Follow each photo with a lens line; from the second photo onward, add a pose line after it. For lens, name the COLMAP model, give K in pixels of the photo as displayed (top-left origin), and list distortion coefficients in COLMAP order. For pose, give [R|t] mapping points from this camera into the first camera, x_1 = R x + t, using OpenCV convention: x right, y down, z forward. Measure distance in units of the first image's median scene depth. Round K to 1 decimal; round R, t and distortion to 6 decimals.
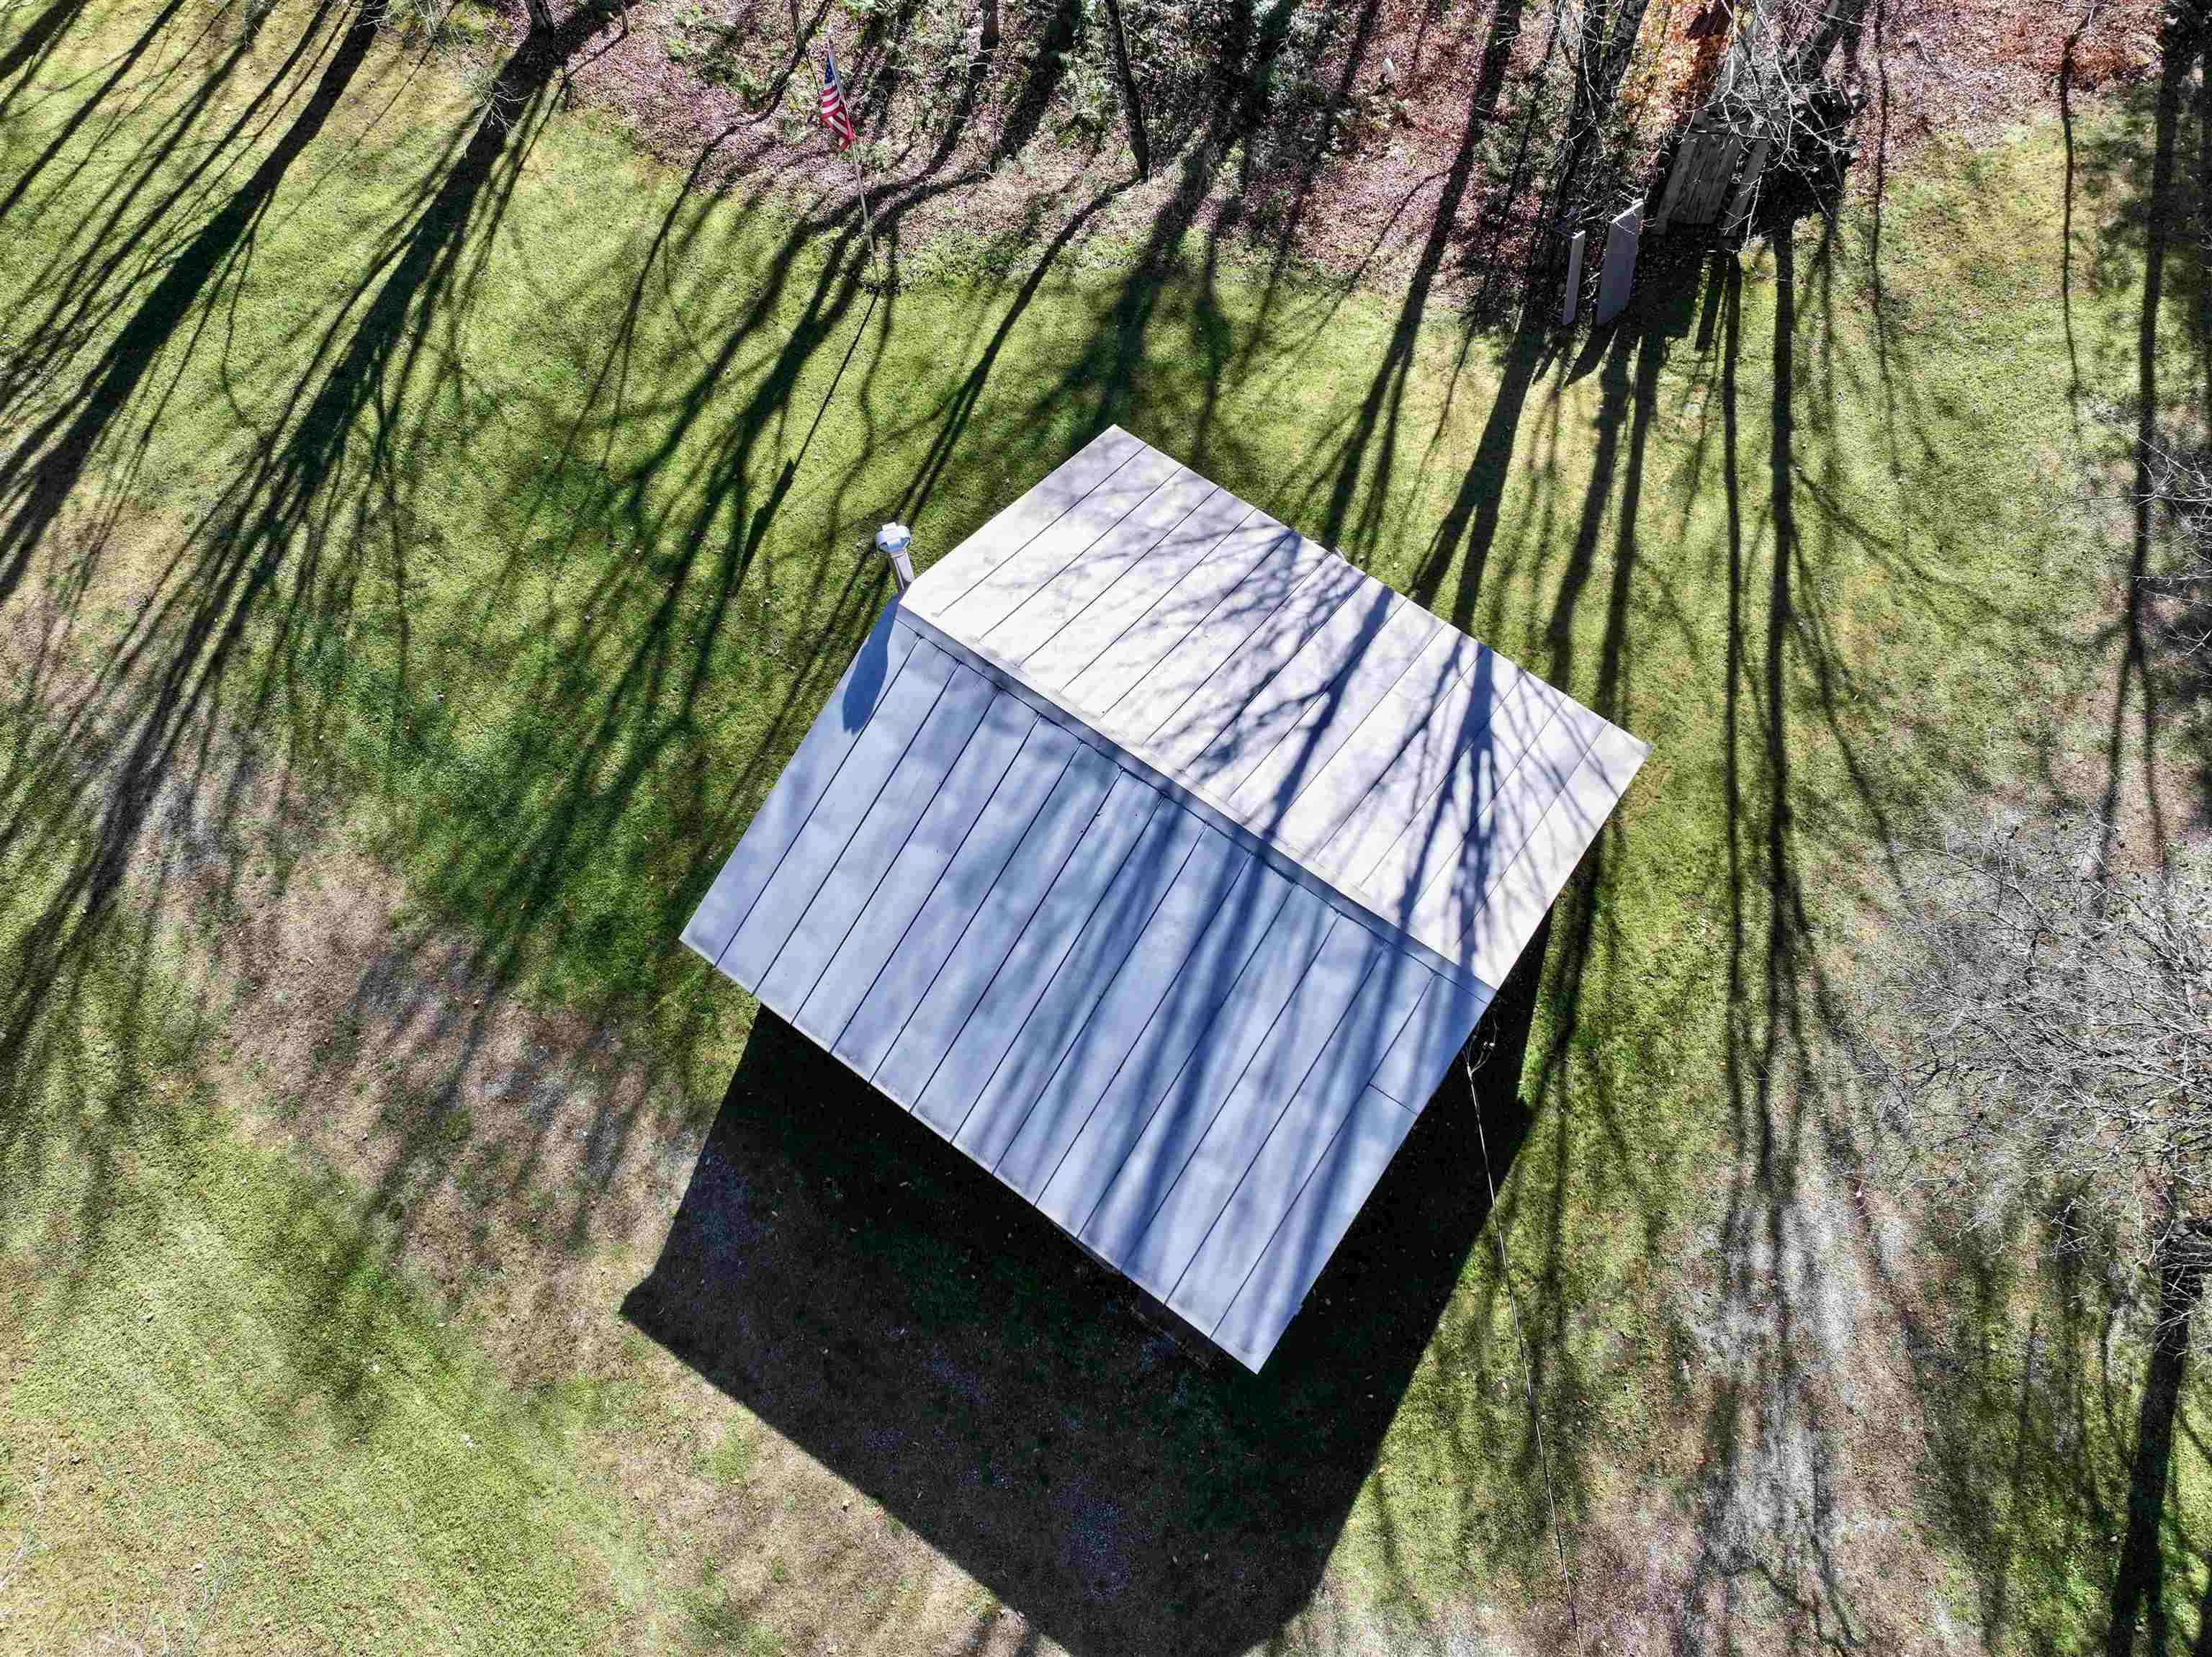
lens RADIAL K [[1585.4, 0, 1105.9], [0, 1585.4, 797.0], [0, 0, 1]] dist [-0.000311, 0.003046]
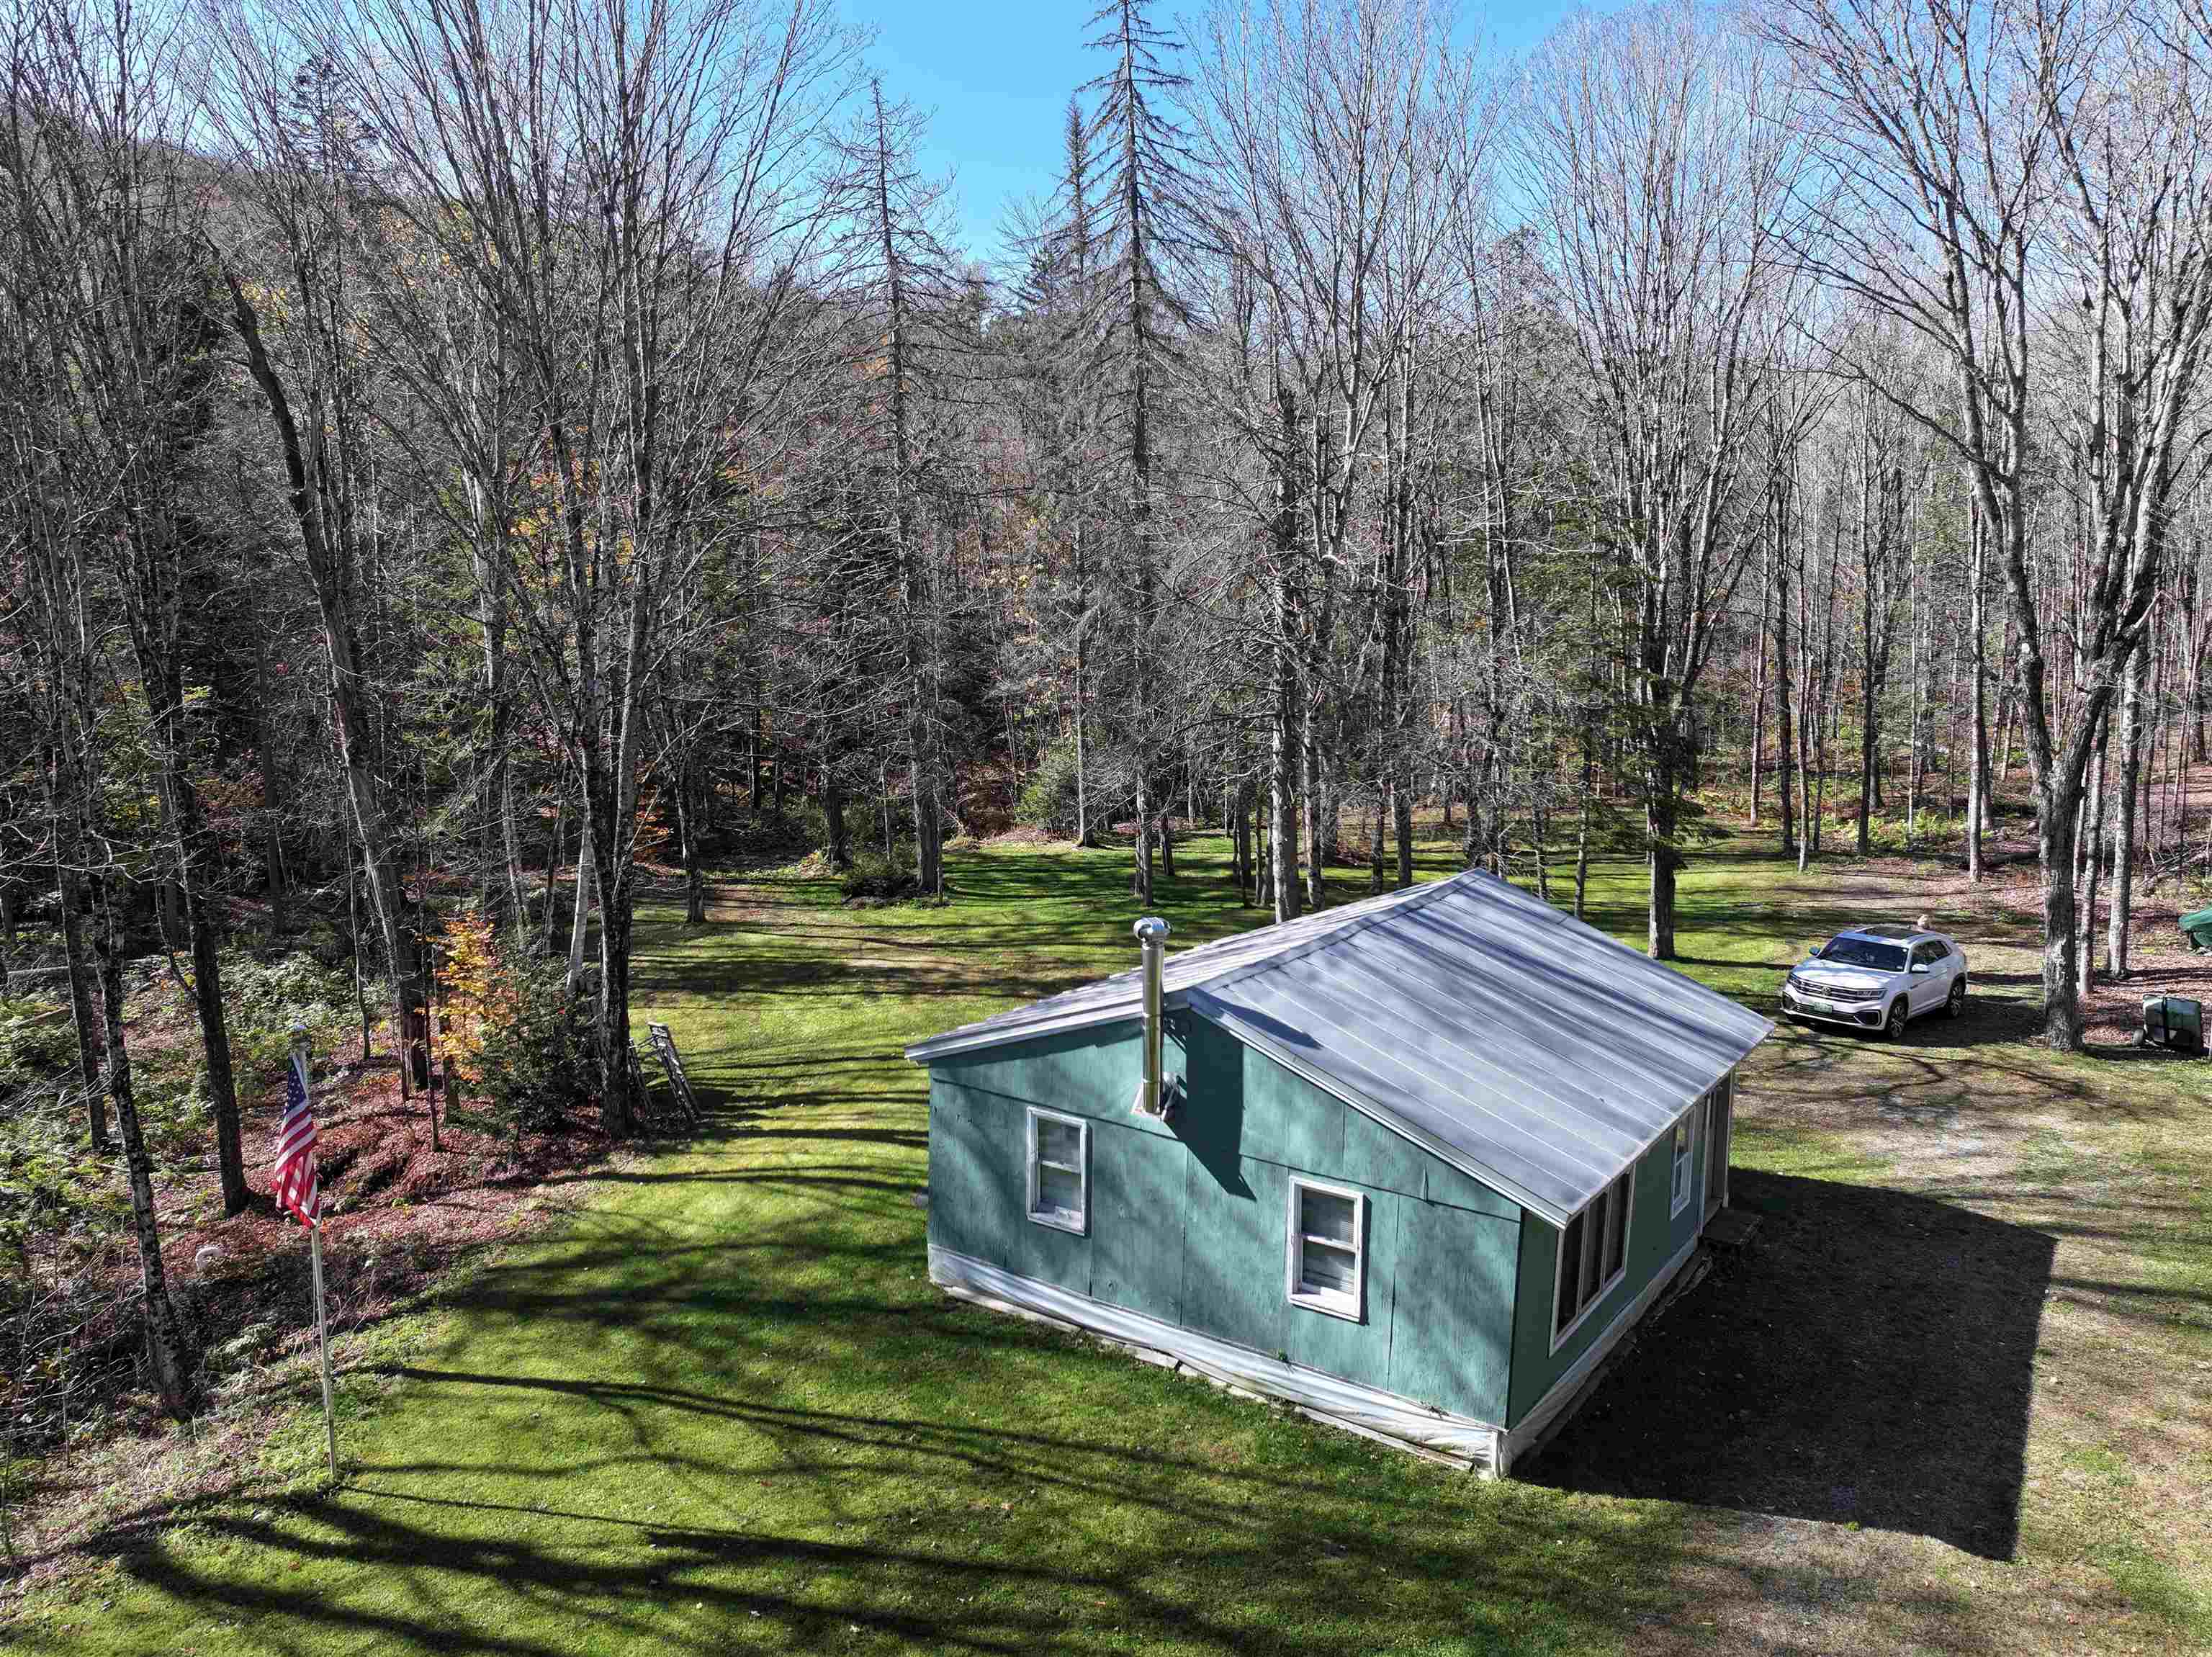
lens RADIAL K [[1563.2, 0, 1099.0], [0, 1563.2, 816.0], [0, 0, 1]] dist [0.001319, 0.005080]
pose [[0.006675, -0.130588, 0.991414, -0.795395], [0.918802, 0.392092, 0.045460, -0.189141], [-0.394662, 0.910610, 0.122602, 0.612012]]
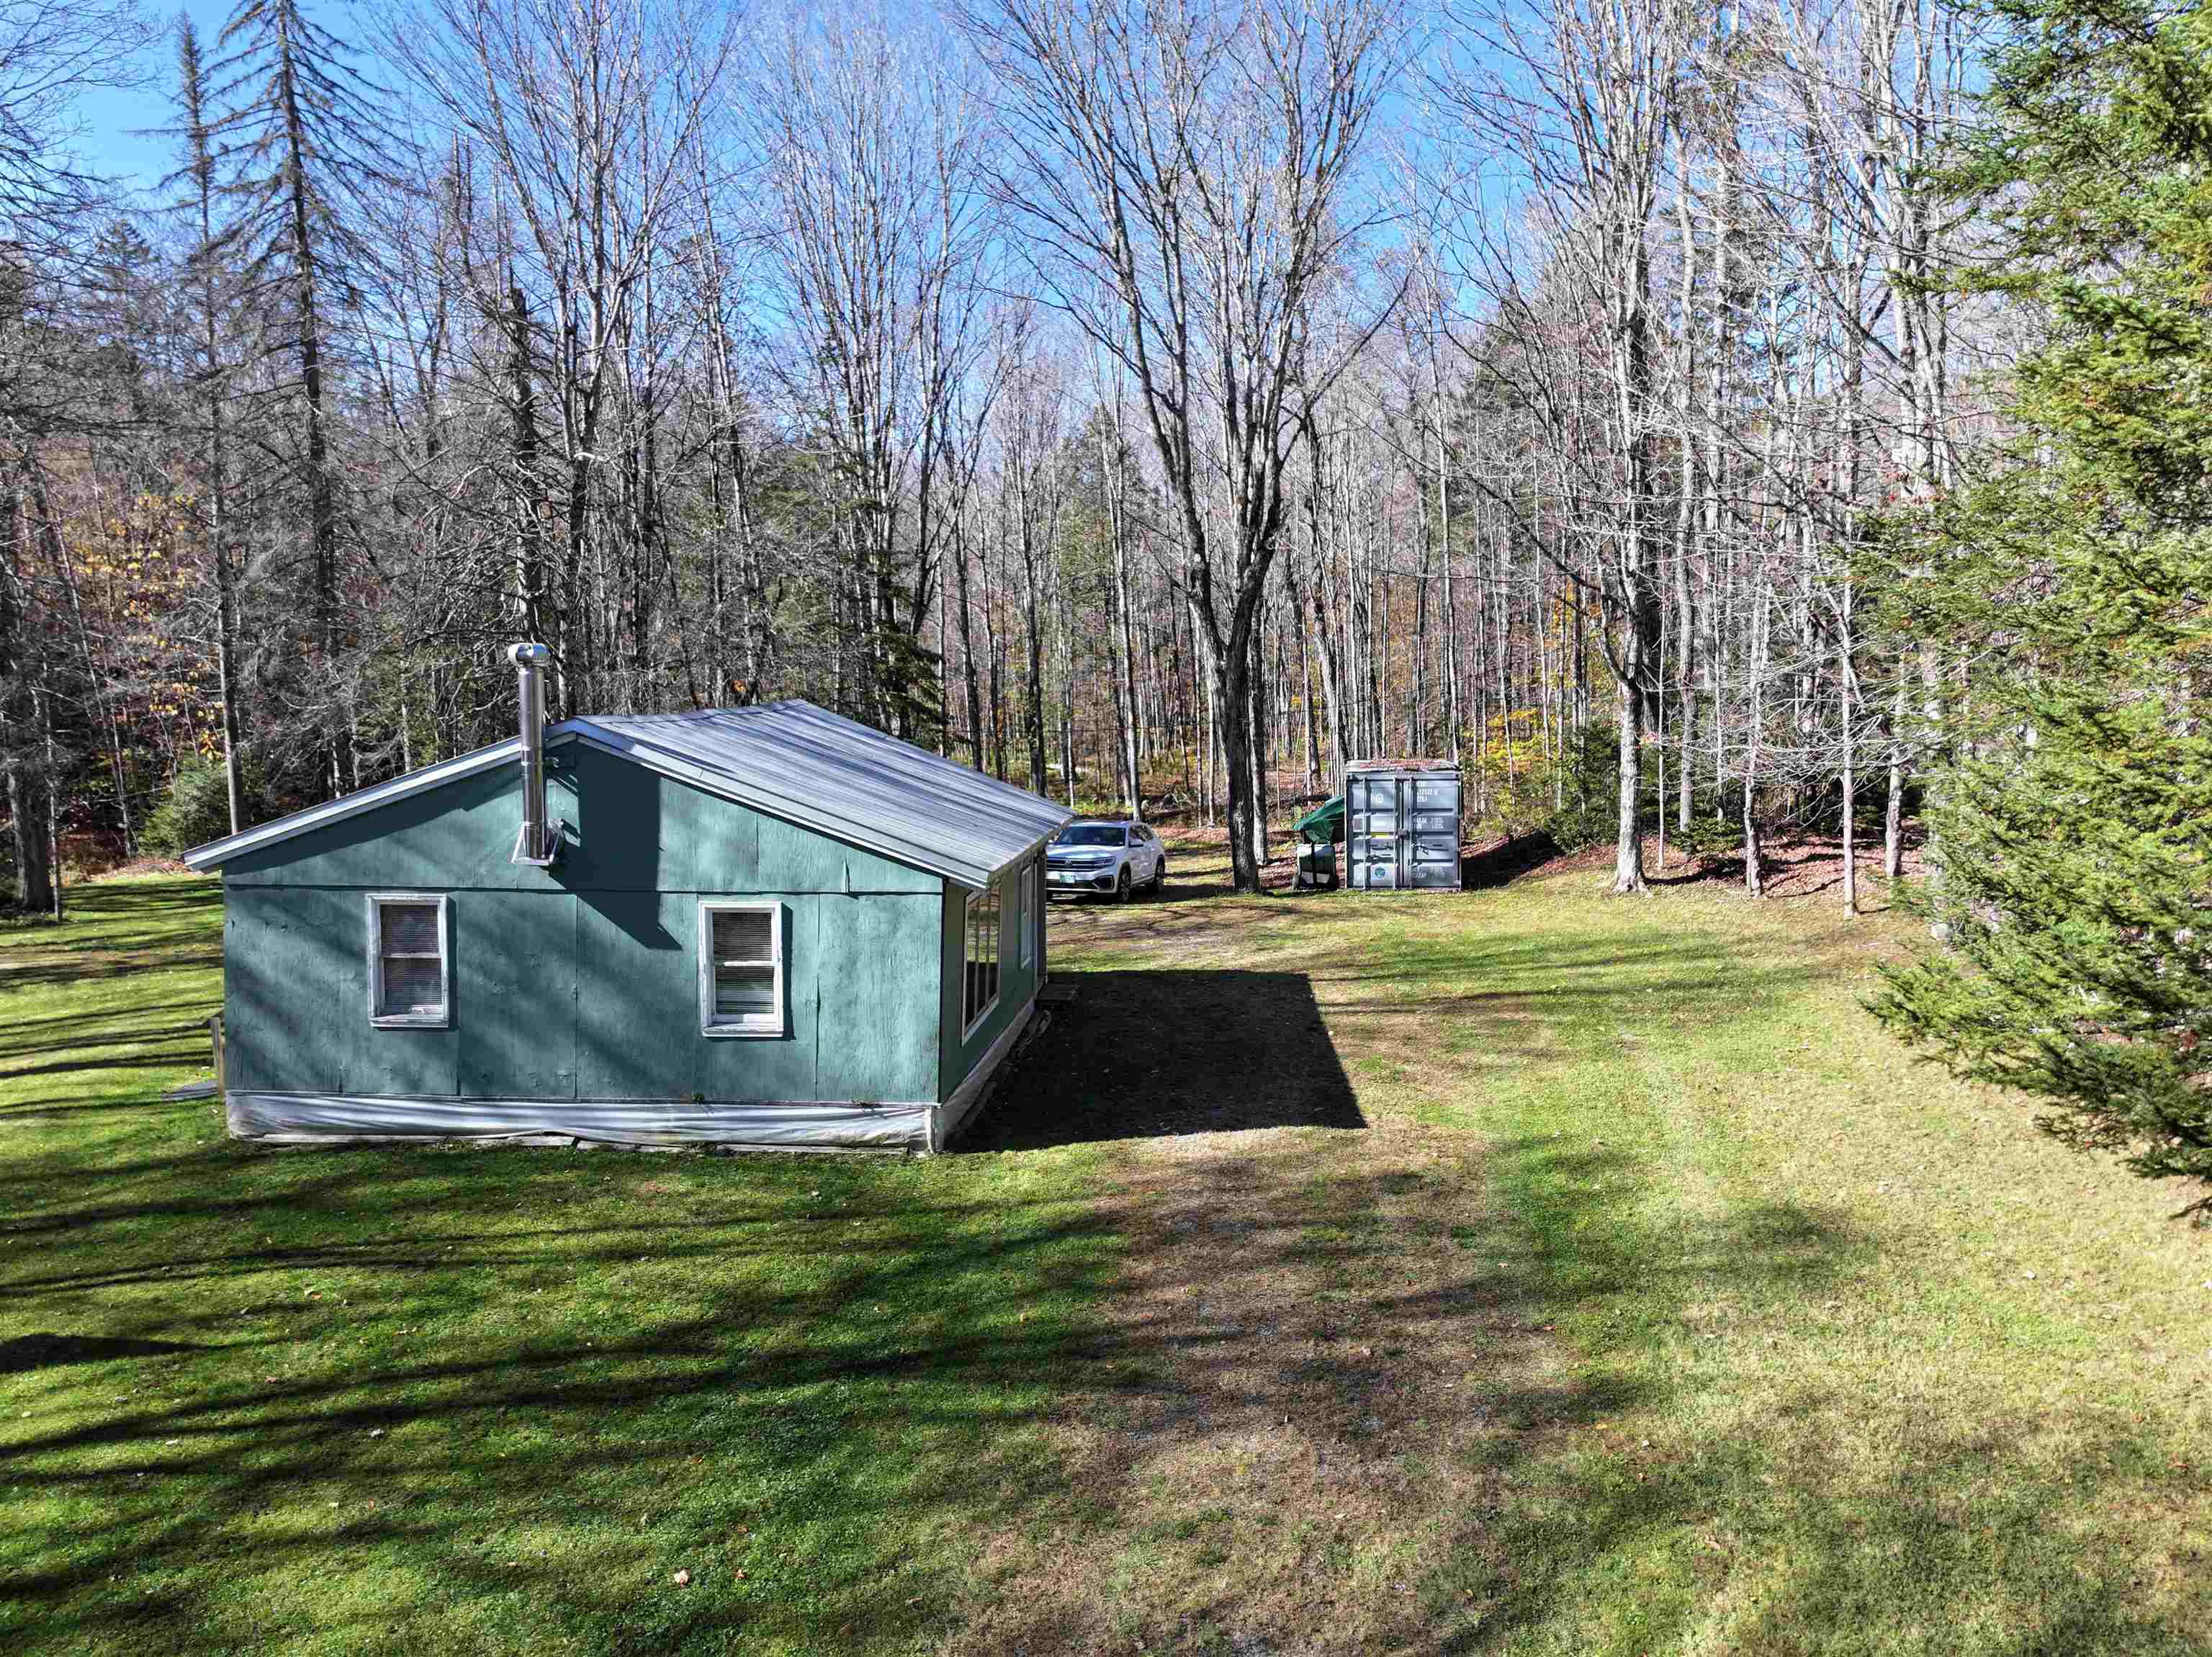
lens RADIAL K [[1577.1, 0, 1106.0], [0, 1577.1, 828.5], [0, 0, 1]] dist [0.007206, 0.005060]
pose [[-0.511033, -0.051383, 0.858024, -0.796616], [0.793169, 0.356495, 0.493755, -0.224510], [-0.331252, 0.932883, -0.141425, 0.820053]]
